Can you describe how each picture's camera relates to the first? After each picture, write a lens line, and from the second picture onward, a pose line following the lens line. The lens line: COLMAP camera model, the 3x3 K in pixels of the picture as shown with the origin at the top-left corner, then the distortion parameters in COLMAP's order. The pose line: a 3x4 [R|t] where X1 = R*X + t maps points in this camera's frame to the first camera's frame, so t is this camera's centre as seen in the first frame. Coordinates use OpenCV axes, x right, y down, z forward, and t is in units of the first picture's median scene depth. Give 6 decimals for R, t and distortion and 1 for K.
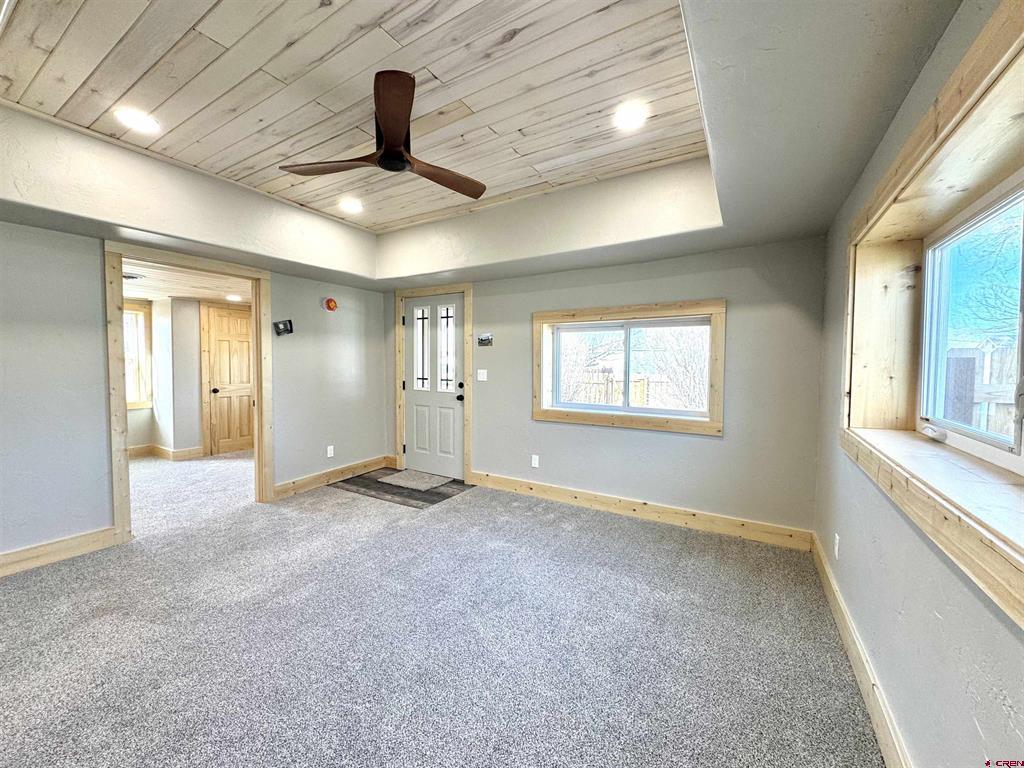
lens RADIAL K [[406.1, 0, 512.0], [0, 406.1, 384.0], [0, 0, 1]] dist [-0.002741, 0.000089]
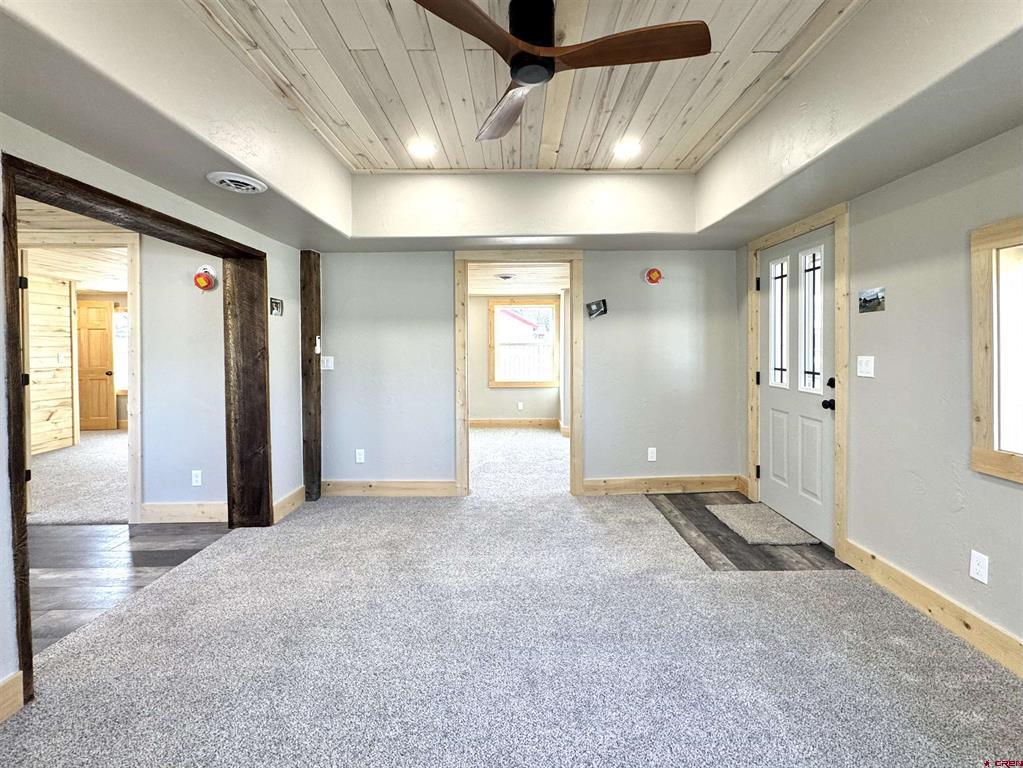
lens RADIAL K [[452.1, 0, 515.2], [0, 452.1, 354.6], [0, 0, 1]] dist [-0.003043, 0.000547]
pose [[0.518038, 0.004180, -0.855348, 0.198624], [-0.034955, 0.999256, -0.016286, -0.011298], [0.854643, 0.038335, 0.517798, 0.295007]]
